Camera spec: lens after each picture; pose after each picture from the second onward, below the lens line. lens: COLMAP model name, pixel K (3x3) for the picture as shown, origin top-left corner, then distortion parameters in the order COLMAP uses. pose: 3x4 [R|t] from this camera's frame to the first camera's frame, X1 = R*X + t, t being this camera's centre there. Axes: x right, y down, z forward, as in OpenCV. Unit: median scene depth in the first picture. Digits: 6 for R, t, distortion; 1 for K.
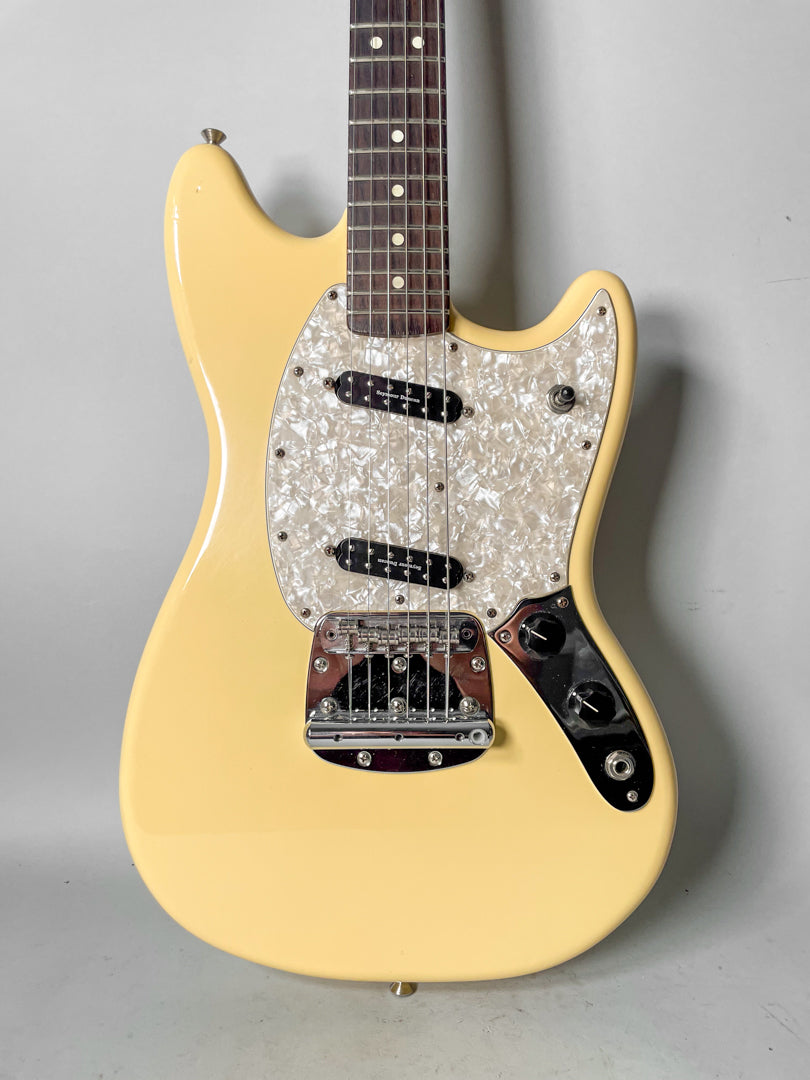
lens RADIAL K [[865.3, 0, 405.0], [0, 865.3, 540.0], [0, 0, 1]] dist [0.102826, -0.193512]
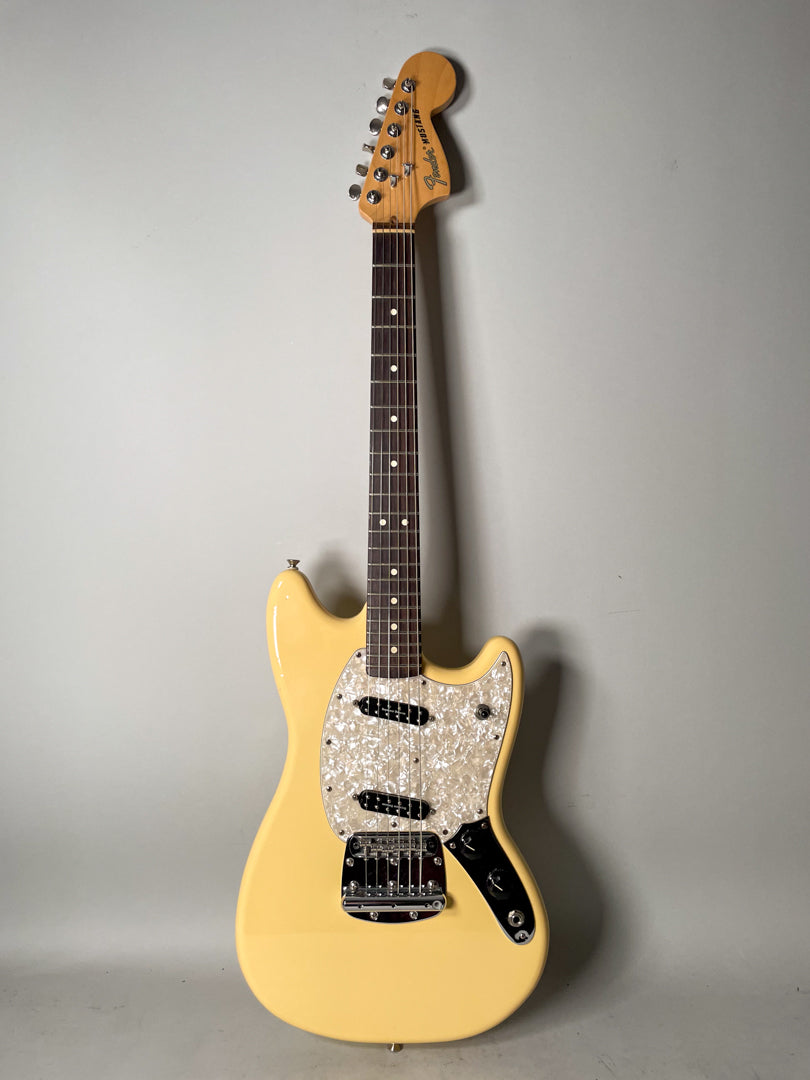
lens RADIAL K [[865.3, 0, 405.0], [0, 865.3, 540.0], [0, 0, 1]] dist [0.102826, -0.193512]
pose [[0.999587, 0.004254, 0.028426, -0.037624], [-0.002419, 0.997929, -0.064276, -0.405656], [-0.028641, 0.064181, 0.997527, -0.849194]]
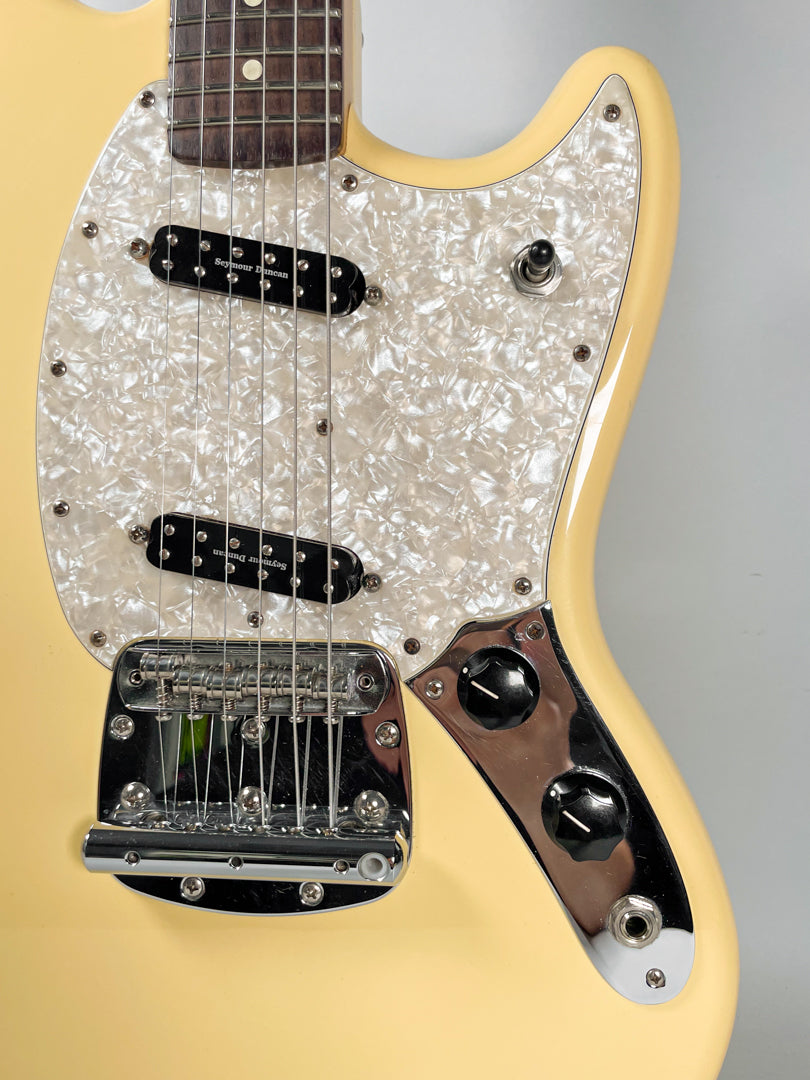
lens RADIAL K [[865.3, 0, 405.0], [0, 865.3, 540.0], [0, 0, 1]] dist [0.102826, -0.193512]
pose [[0.995144, 0.013907, -0.097439, 0.152210], [-0.013835, 0.999903, 0.001413, 0.012998], [0.097450, -0.000058, 0.995240, 0.428395]]
